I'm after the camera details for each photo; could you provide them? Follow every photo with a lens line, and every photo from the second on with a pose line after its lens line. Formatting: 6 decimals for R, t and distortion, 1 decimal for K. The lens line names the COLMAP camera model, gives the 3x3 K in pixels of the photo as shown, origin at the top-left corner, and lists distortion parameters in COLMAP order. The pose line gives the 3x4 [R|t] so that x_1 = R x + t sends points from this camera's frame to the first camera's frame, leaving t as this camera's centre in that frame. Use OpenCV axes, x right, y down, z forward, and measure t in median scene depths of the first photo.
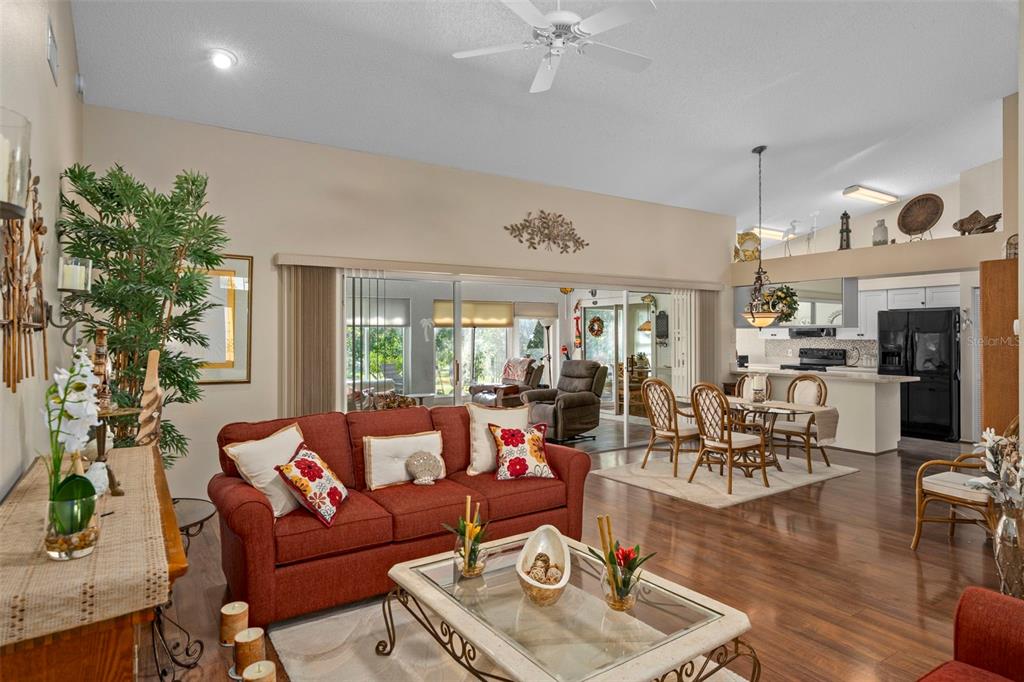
lens RADIAL K [[563.9, 0, 519.7], [0, 563.9, 326.6], [0, 0, 1]] dist [0.004901, 0.001785]
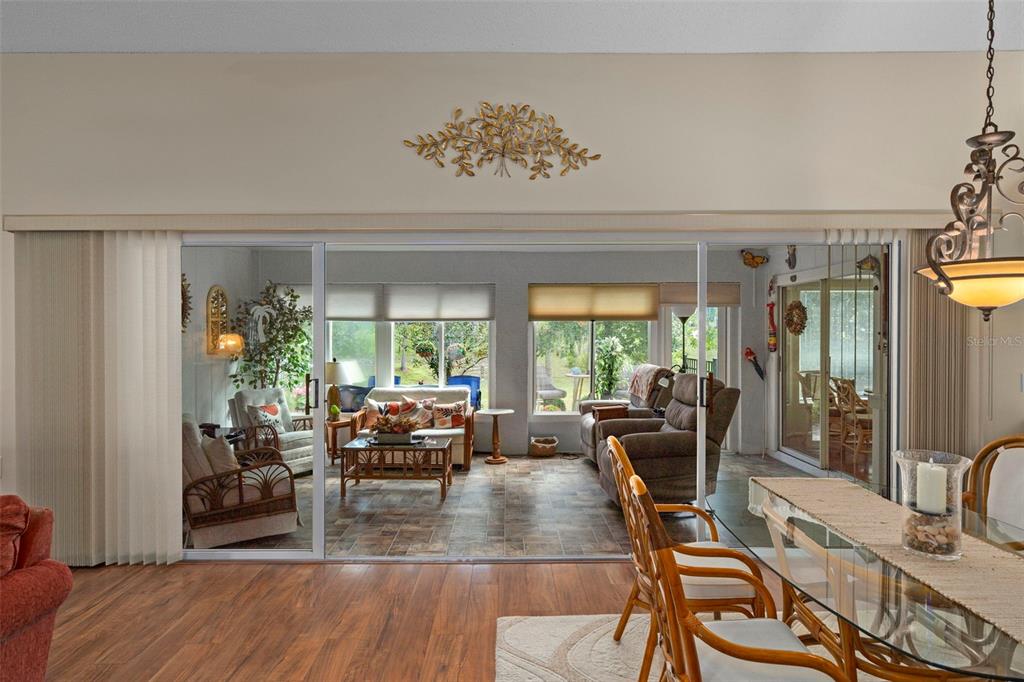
lens RADIAL K [[563.9, 0, 503.6], [0, 563.9, 336.2], [0, 0, 1]] dist [0.004901, 0.001785]
pose [[0.834607, 0.006157, -0.550811, 0.339715], [0.007099, 0.999734, 0.021932, 0.007300], [0.550800, -0.022215, 0.834341, 0.523490]]
